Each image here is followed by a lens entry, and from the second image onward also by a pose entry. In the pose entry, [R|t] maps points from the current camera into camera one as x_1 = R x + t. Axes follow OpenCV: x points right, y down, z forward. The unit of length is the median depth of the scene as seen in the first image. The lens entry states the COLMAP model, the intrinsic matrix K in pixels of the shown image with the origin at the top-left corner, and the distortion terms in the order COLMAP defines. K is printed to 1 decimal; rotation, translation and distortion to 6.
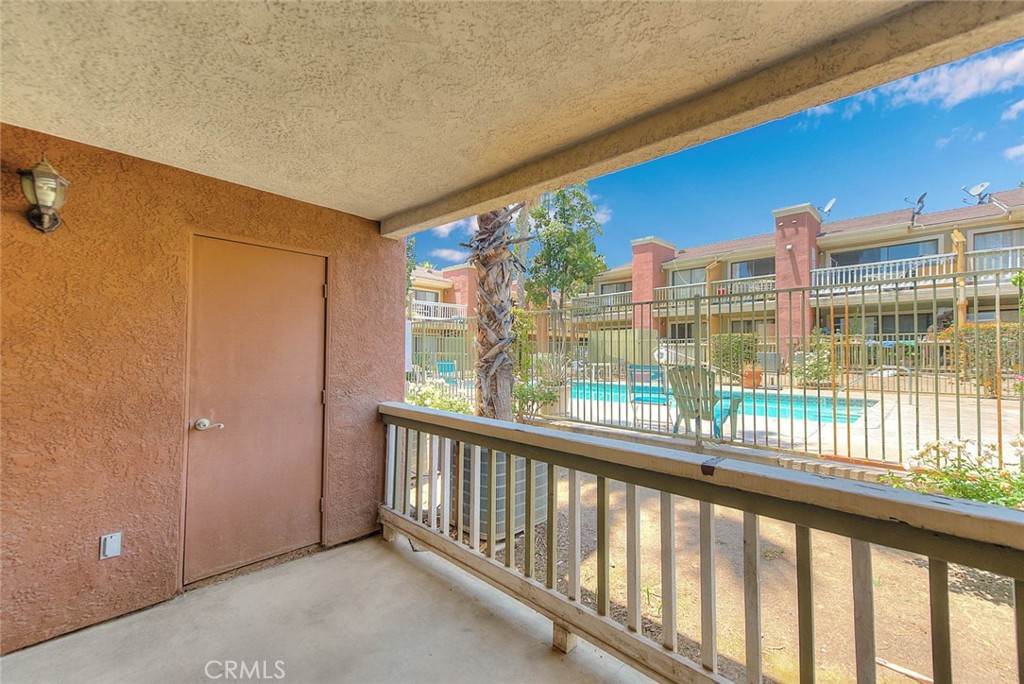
lens RADIAL K [[414.7, 0, 497.5], [0, 414.7, 349.4], [0, 0, 1]] dist [0.031714, 0.000194]
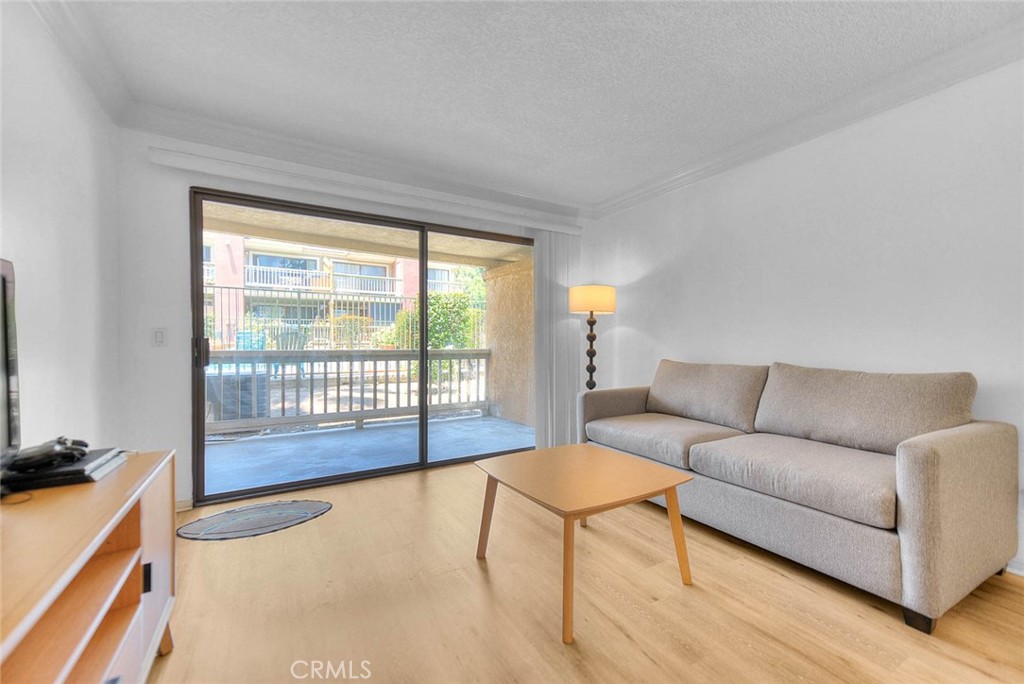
lens RADIAL K [[414.7, 0, 501.7], [0, 414.7, 342.5], [0, 0, 1]] dist [0.031714, 0.000194]
pose [[0.275937, -0.007426, 0.961147, -0.861062], [-0.013826, 0.999836, 0.011694, 0.047730], [-0.961076, -0.016516, 0.275789, -0.237390]]
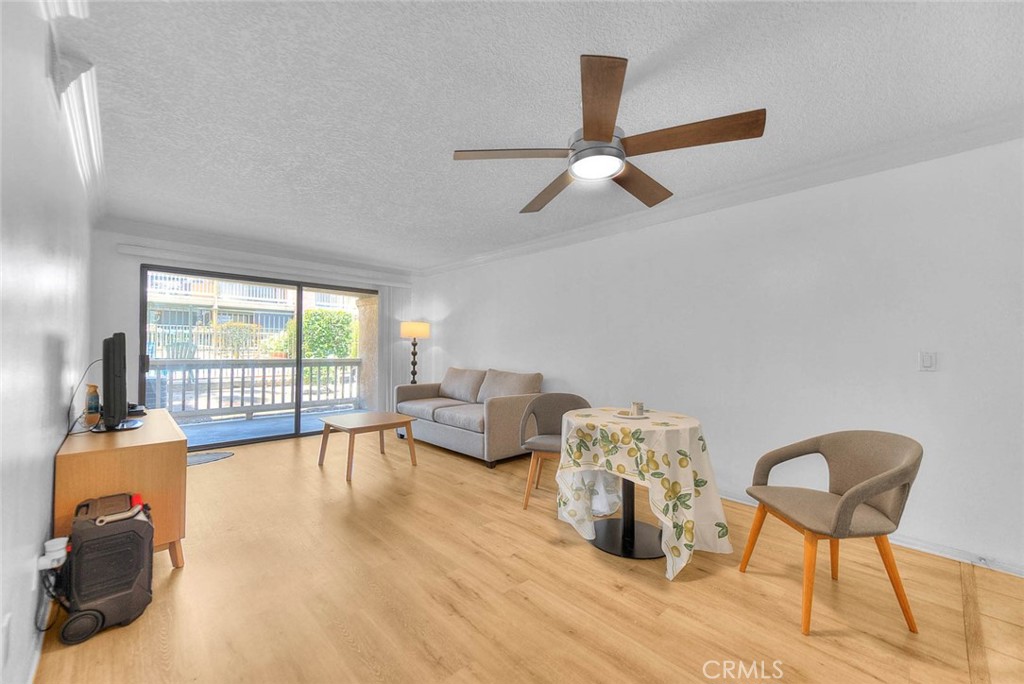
lens RADIAL K [[414.7, 0, 504.4], [0, 414.7, 340.6], [0, 0, 1]] dist [0.031714, 0.000194]
pose [[0.053179, 0.008987, 0.998545, -1.309832], [-0.023698, 0.999689, -0.007735, 0.009663], [-0.998304, -0.023252, 0.053376, -0.524221]]
